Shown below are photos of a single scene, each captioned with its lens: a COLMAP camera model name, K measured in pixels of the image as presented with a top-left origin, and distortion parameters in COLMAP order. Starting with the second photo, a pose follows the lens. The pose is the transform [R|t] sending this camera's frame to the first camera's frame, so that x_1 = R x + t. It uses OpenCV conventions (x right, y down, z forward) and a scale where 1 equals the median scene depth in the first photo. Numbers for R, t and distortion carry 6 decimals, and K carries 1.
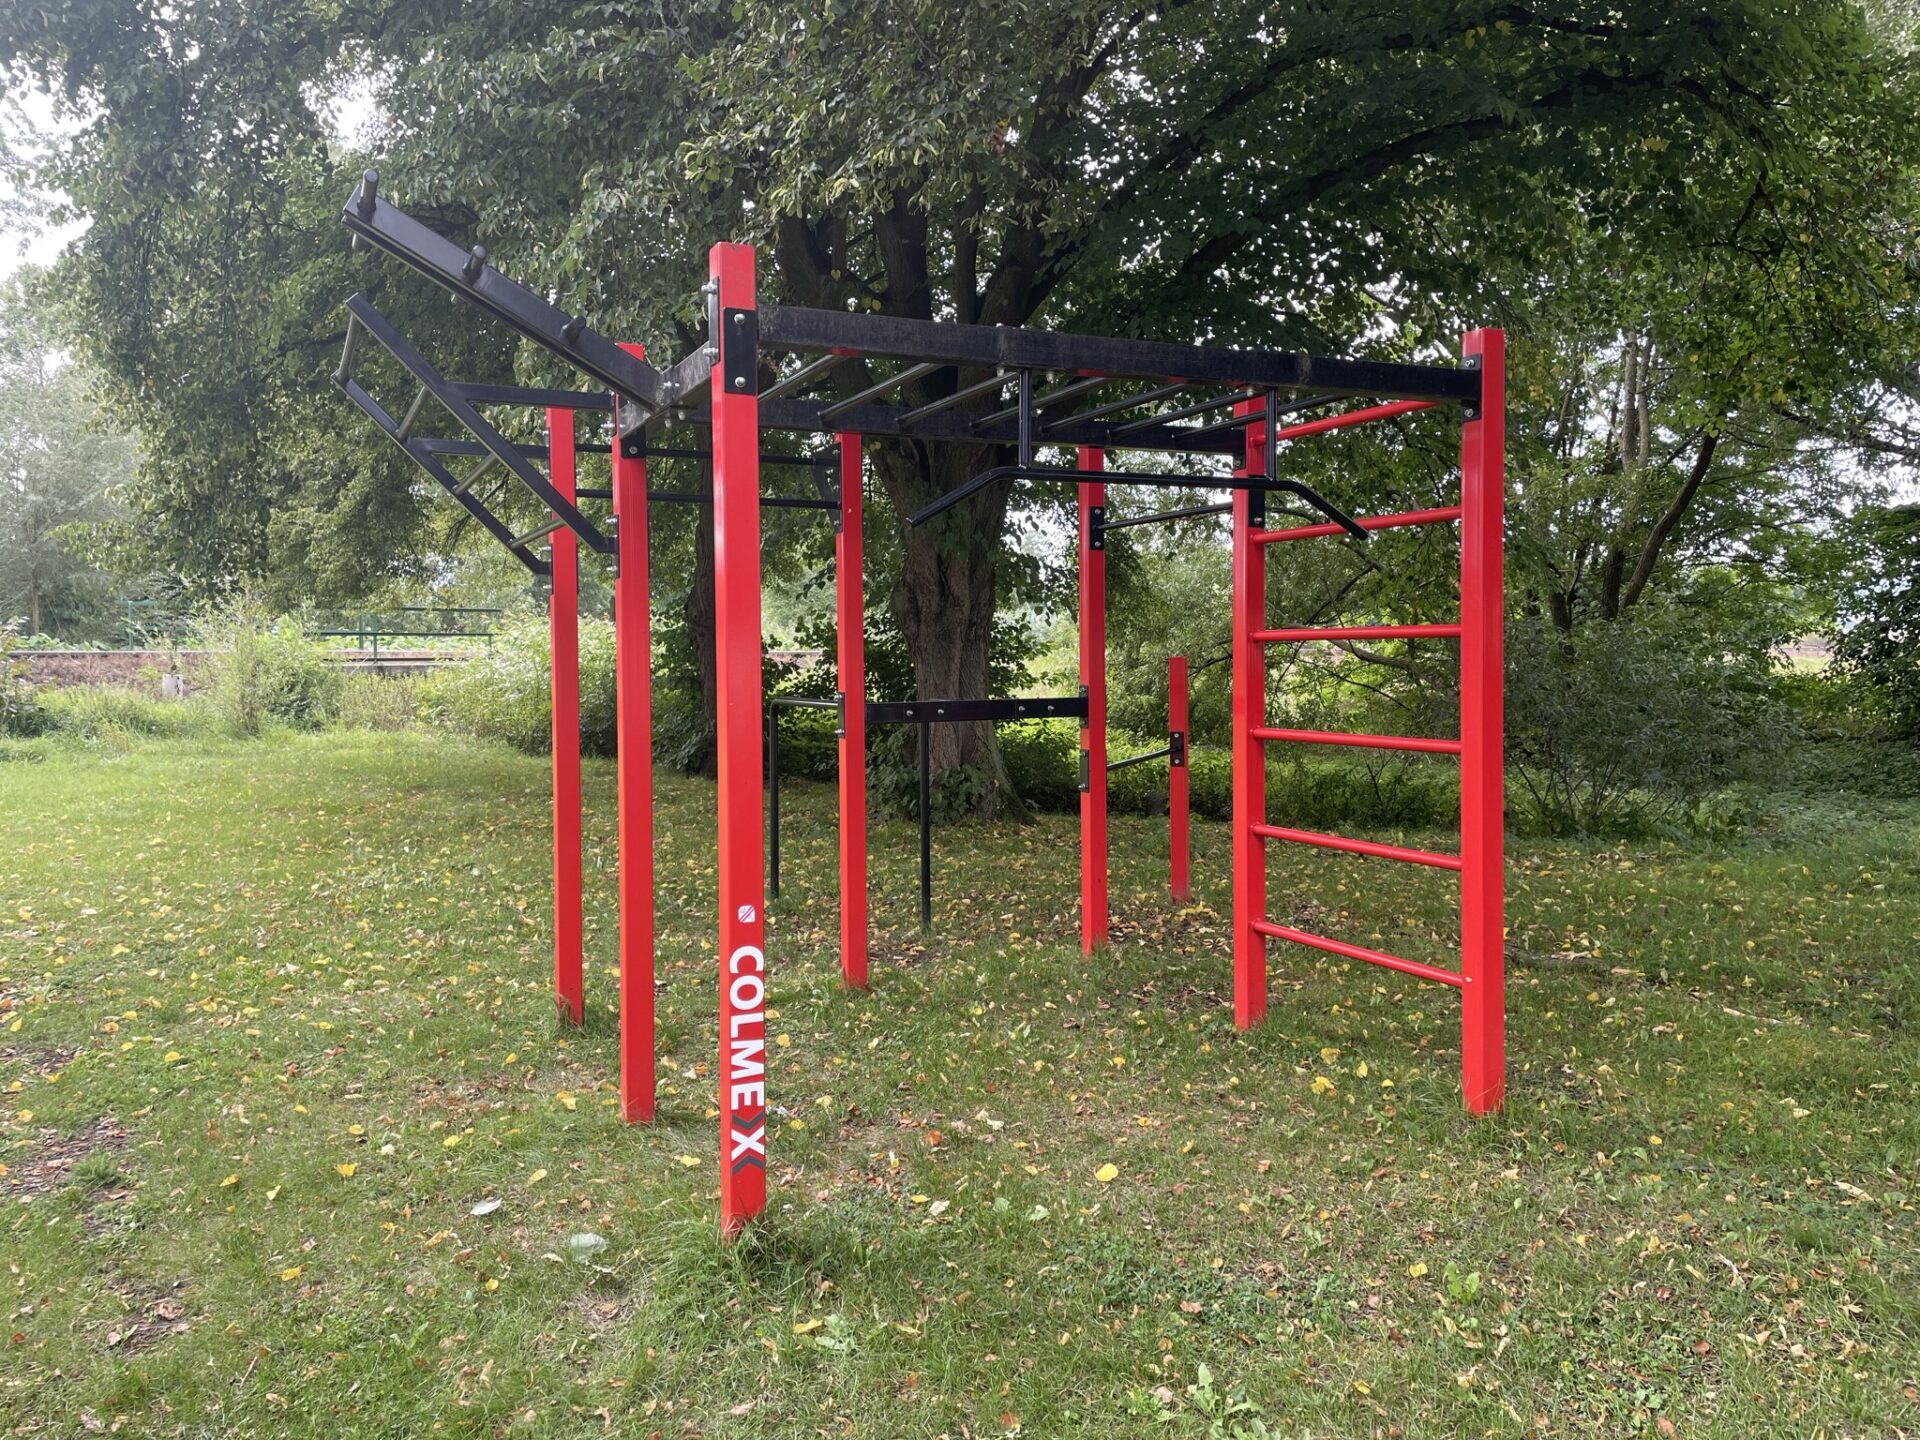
lens RADIAL K [[1443.2, 0, 955.0], [0, 1443.2, 707.0], [0, 0, 1]] dist [0.094369, -0.121810]
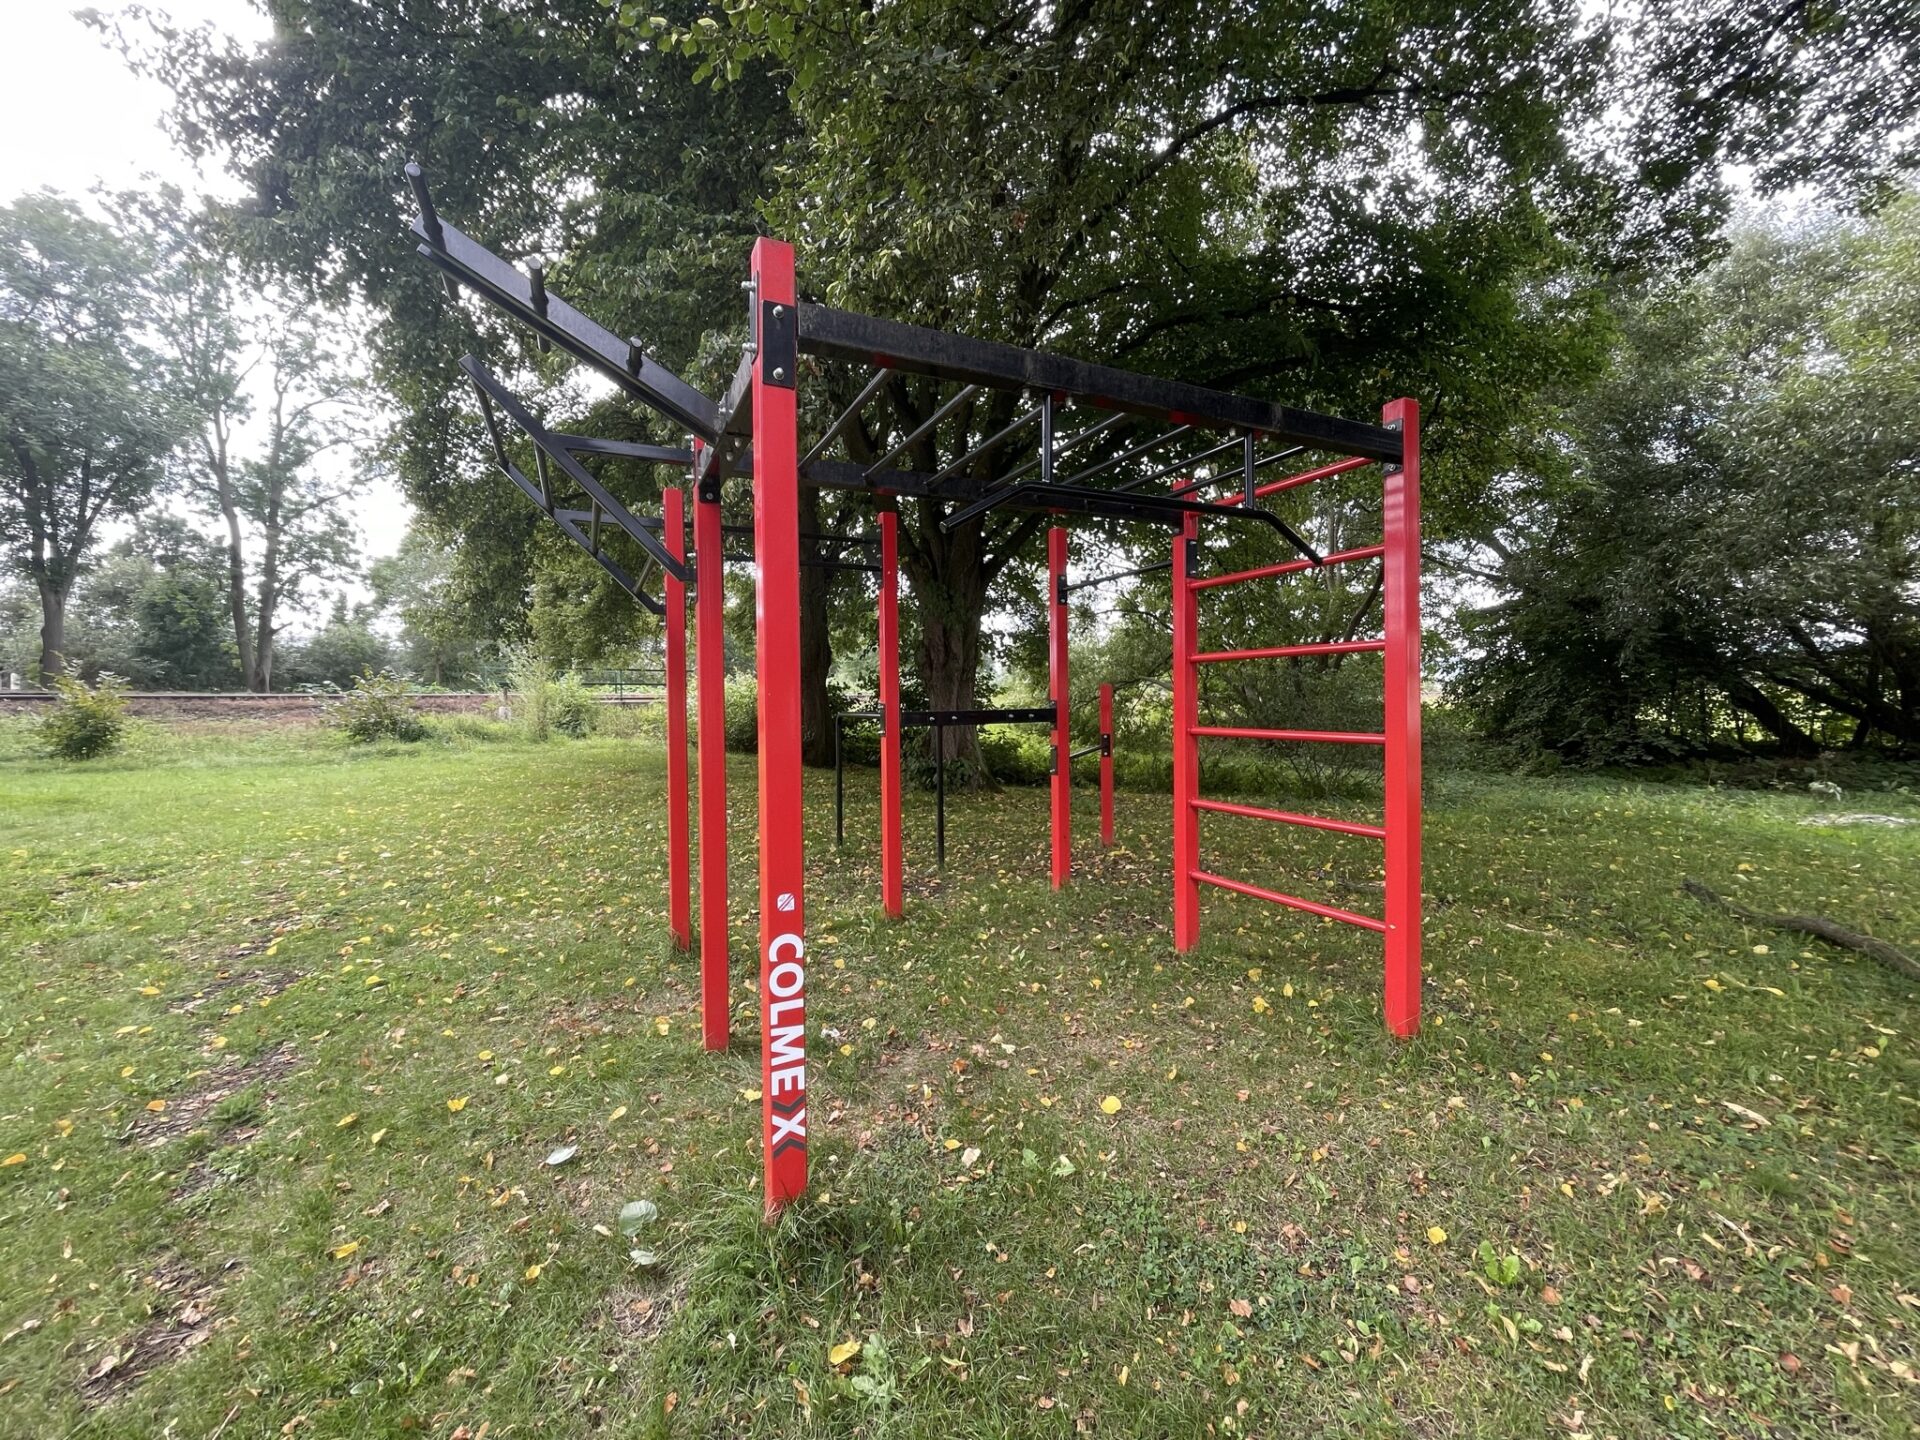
lens RADIAL K [[768.4, 0, 971.1], [0, 768.4, 717.2], [0, 0, 1]] dist [-0.011070, -0.000127]
pose [[0.999471, -0.002120, 0.032454, -0.023411], [0.002521, 0.999921, -0.012324, 0.015147], [-0.032425, 0.012399, 0.999397, 0.337971]]
